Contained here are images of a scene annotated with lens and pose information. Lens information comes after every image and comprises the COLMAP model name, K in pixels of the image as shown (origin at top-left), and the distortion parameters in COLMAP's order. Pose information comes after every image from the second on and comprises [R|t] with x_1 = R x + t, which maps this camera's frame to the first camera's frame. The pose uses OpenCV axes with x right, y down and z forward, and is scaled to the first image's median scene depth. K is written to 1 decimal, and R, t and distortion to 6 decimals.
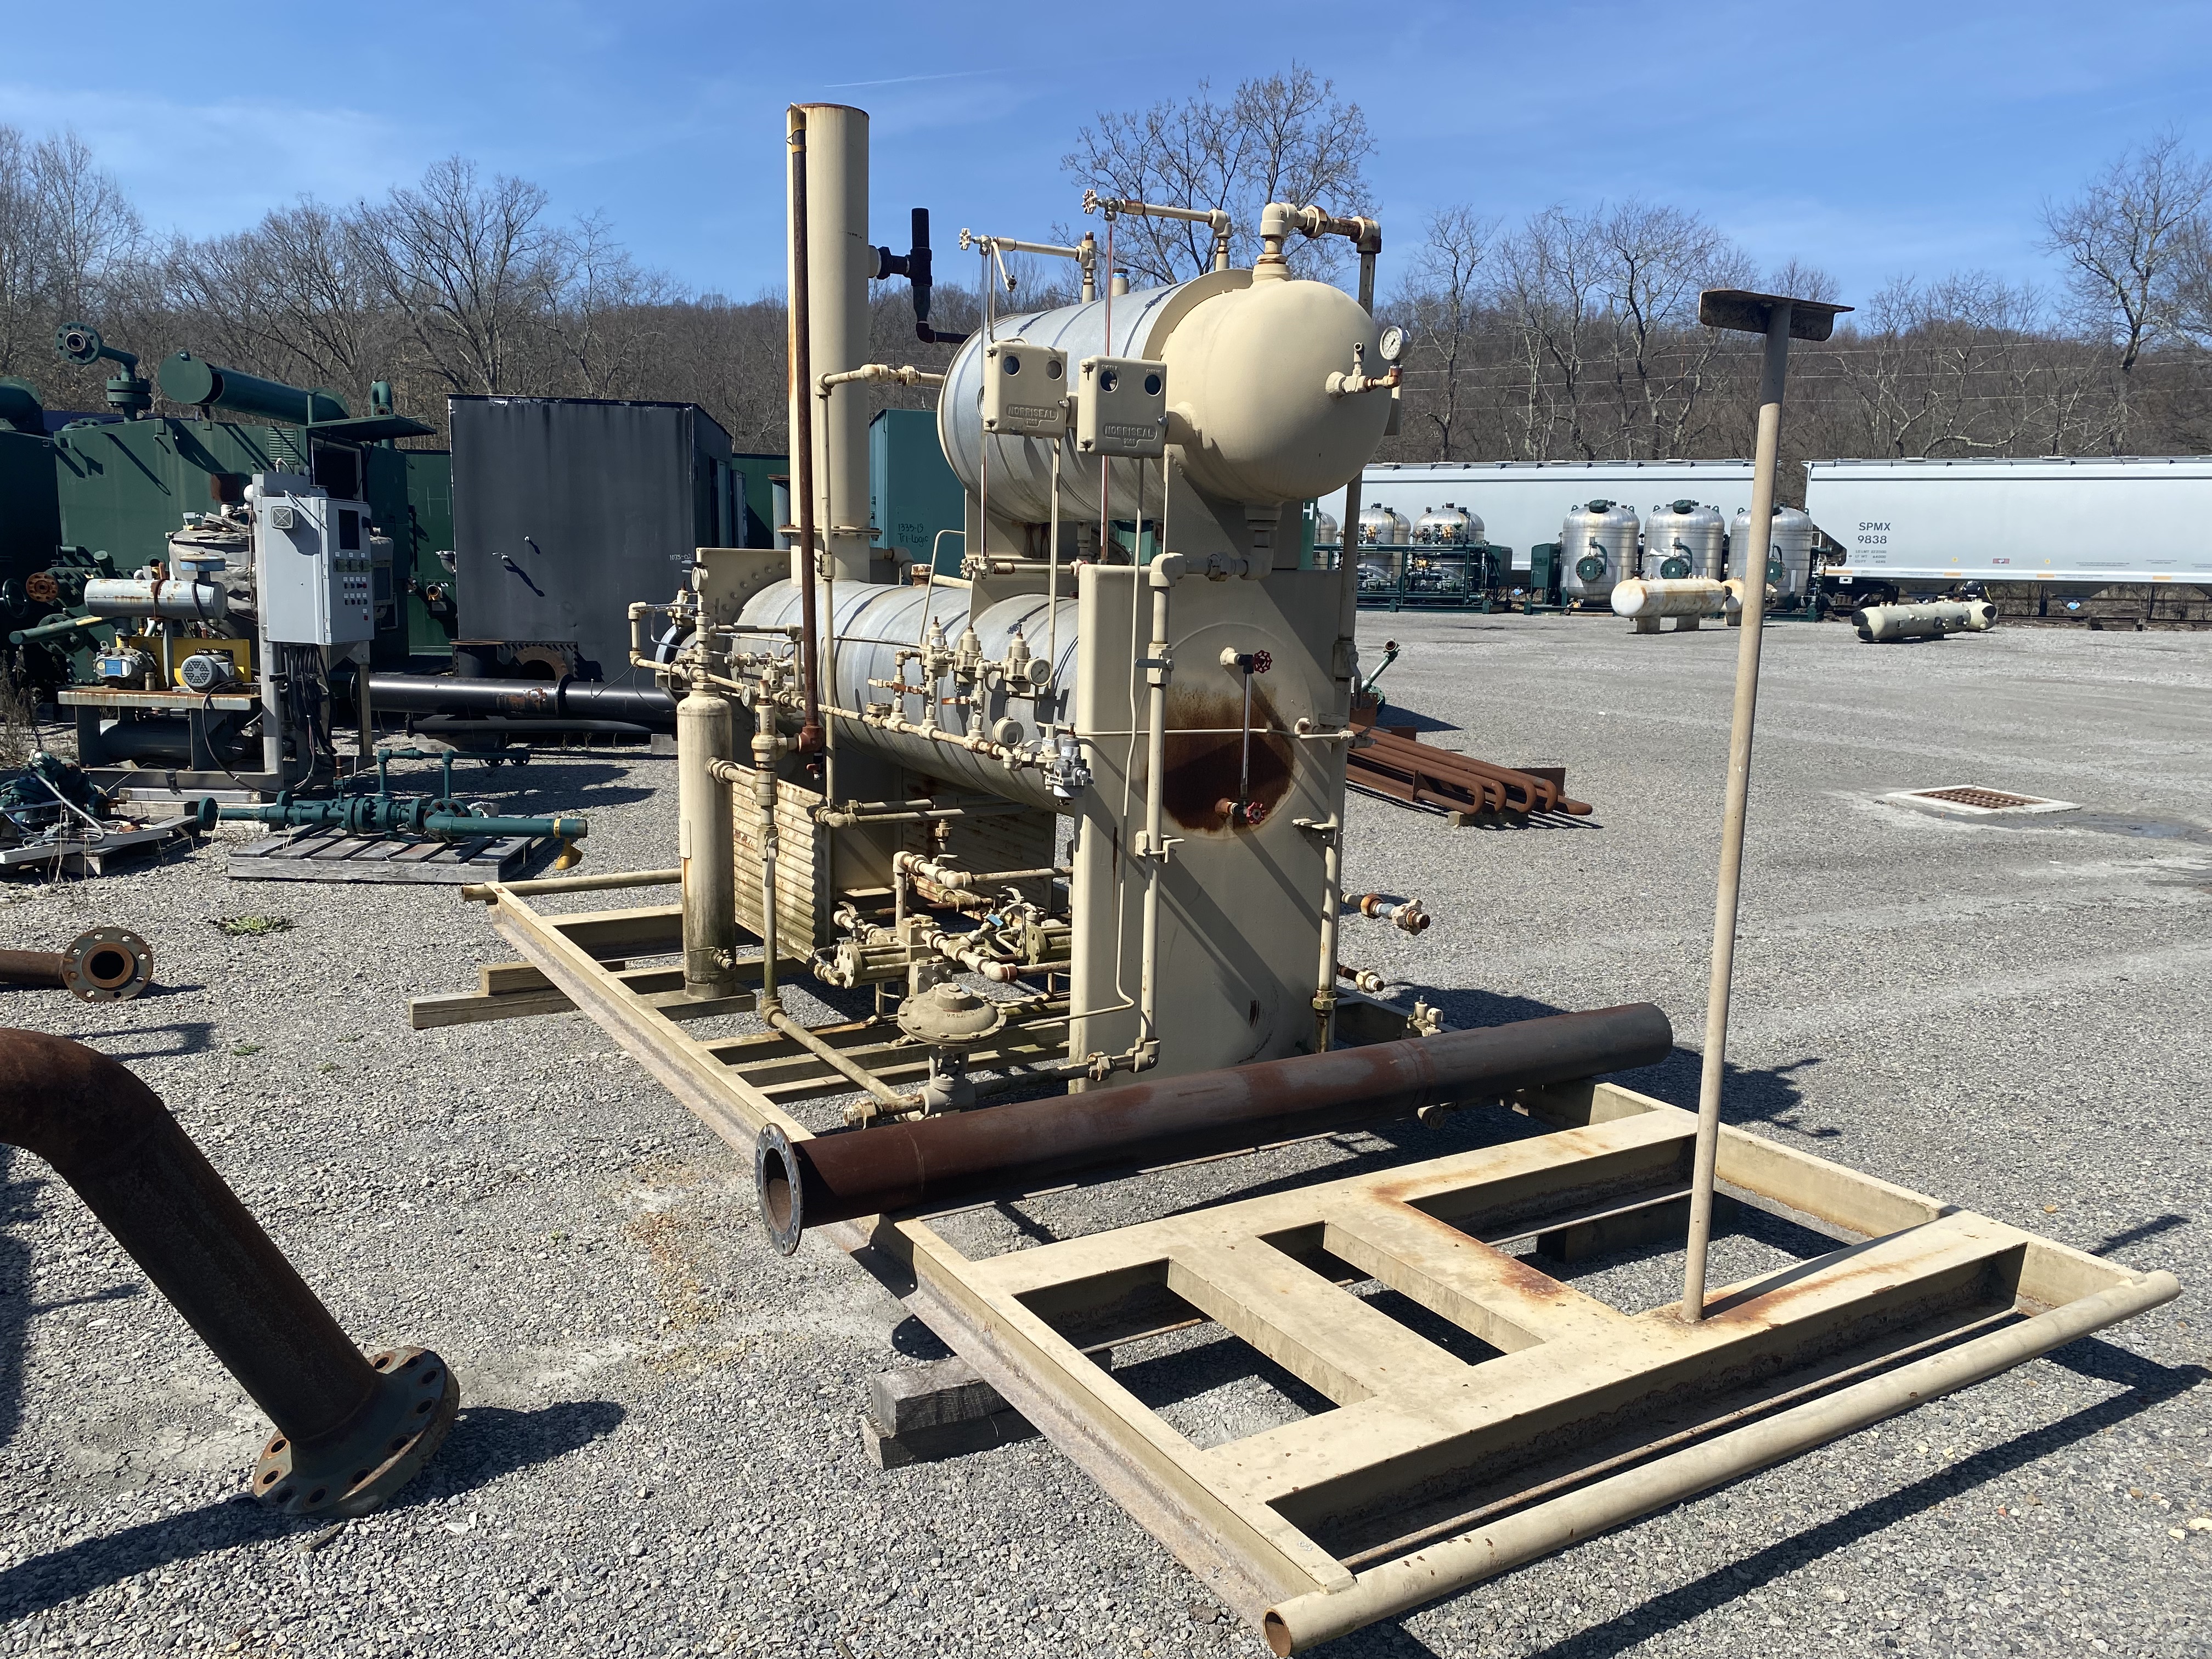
lens RADIAL K [[1678.5, 0, 1114.6], [0, 1678.5, 839.5], [0, 0, 1]] dist [0.040011, -0.050153]
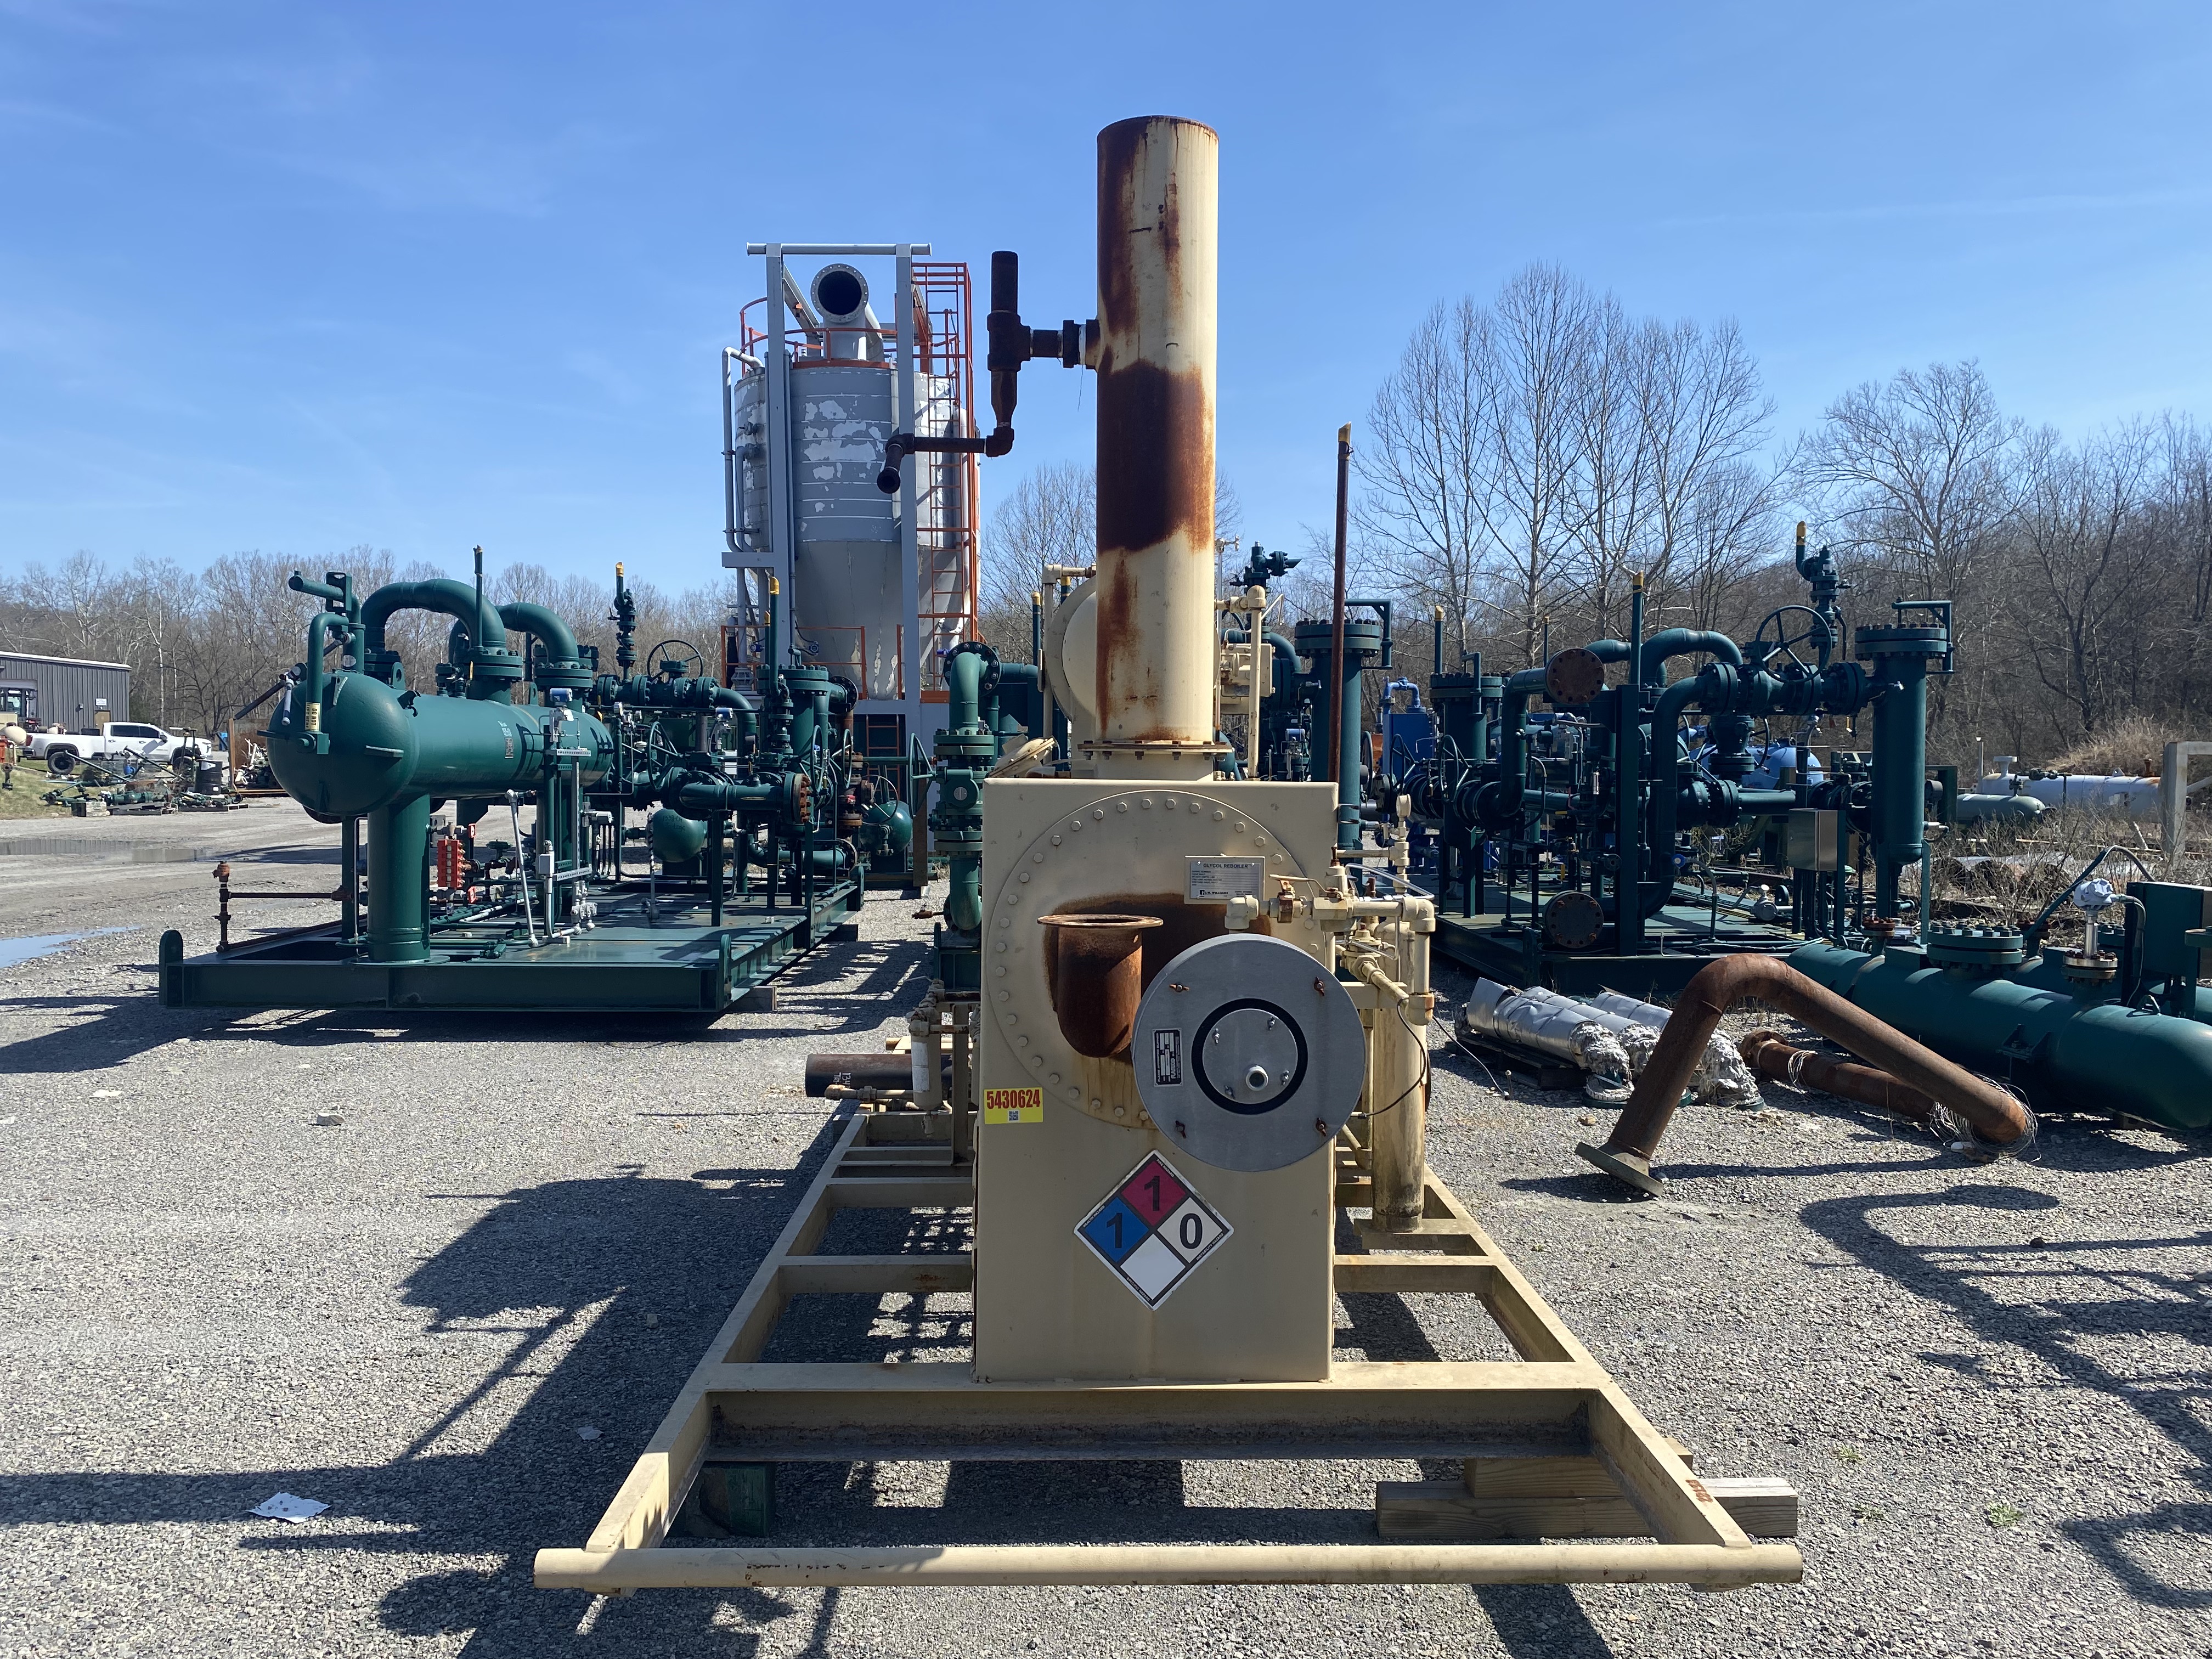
lens RADIAL K [[1678.5, 0, 1125.7], [0, 1678.5, 823.8], [0, 0, 1]] dist [0.040011, -0.050153]
pose [[-0.866206, -0.051464, 0.497030, -0.516340], [0.054603, 0.978977, 0.196526, -0.300777], [-0.496695, 0.197371, -0.845186, 1.657013]]
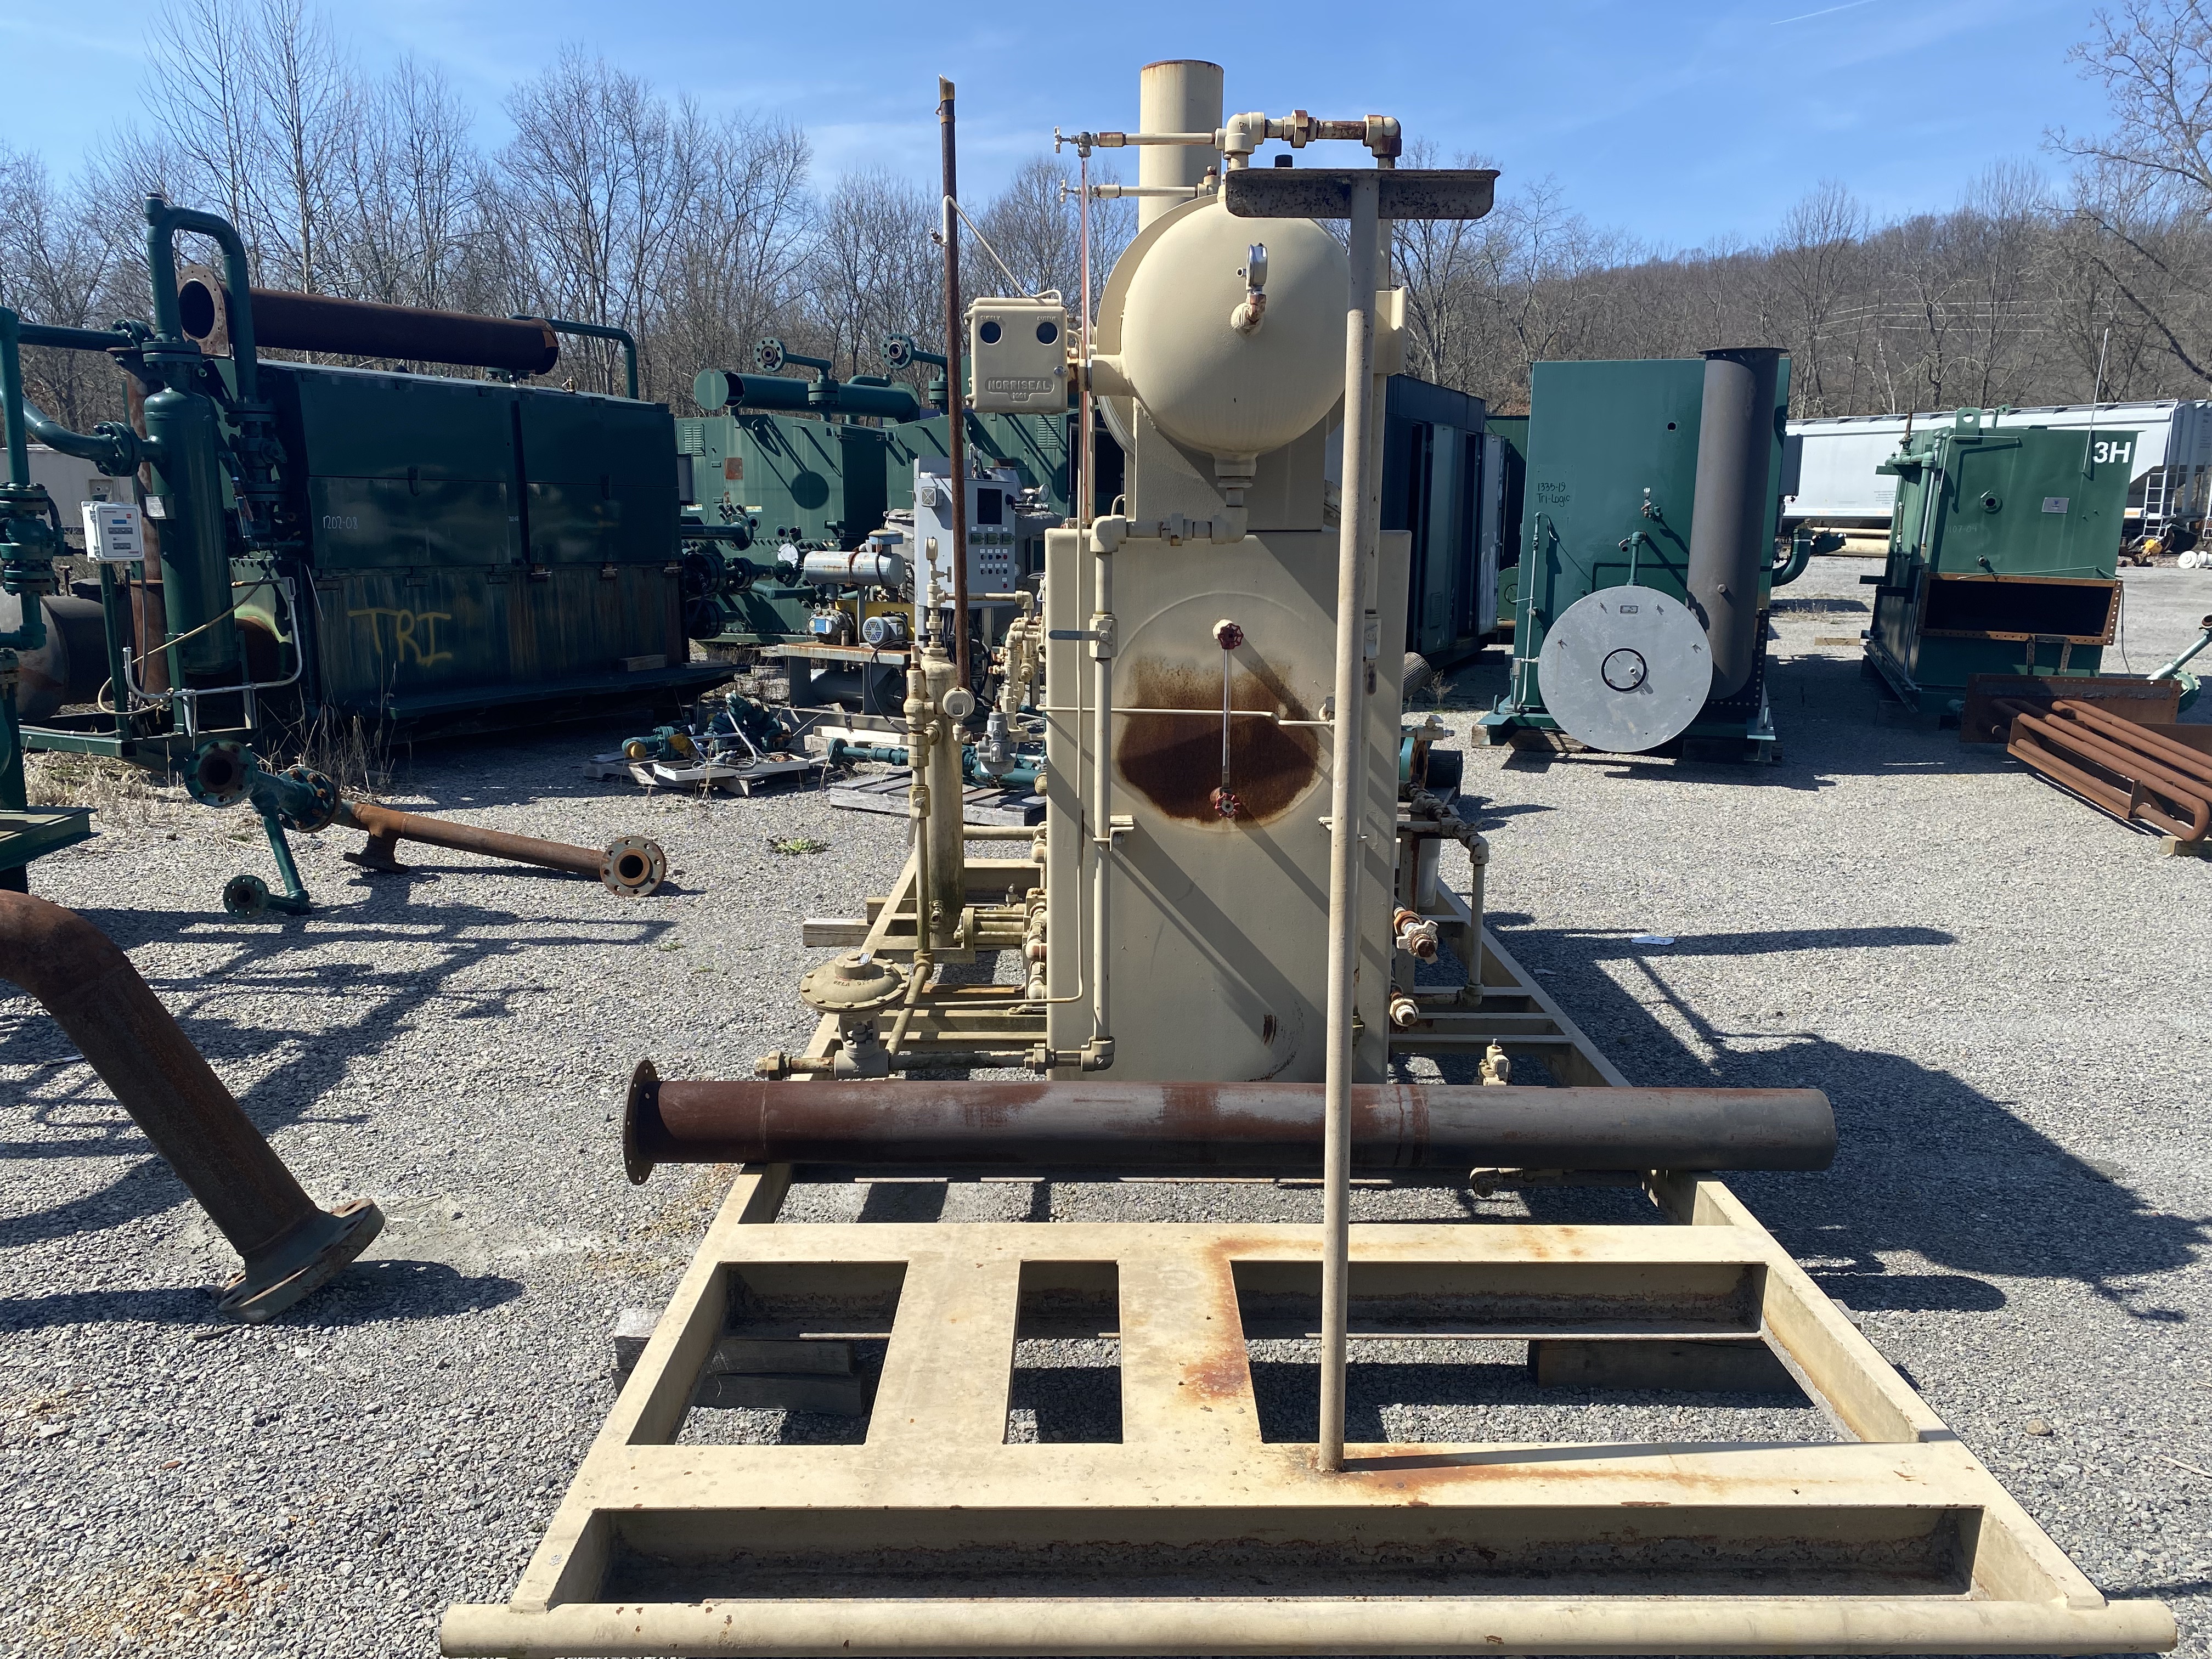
lens RADIAL K [[1678.5, 0, 1111.6], [0, 1678.5, 843.2], [0, 0, 1]] dist [0.040011, -0.050153]
pose [[0.854312, 0.082805, -0.513123, 0.342964], [-0.071634, 0.996565, 0.041554, -0.019825], [0.514801, 0.001257, 0.857309, 0.139219]]
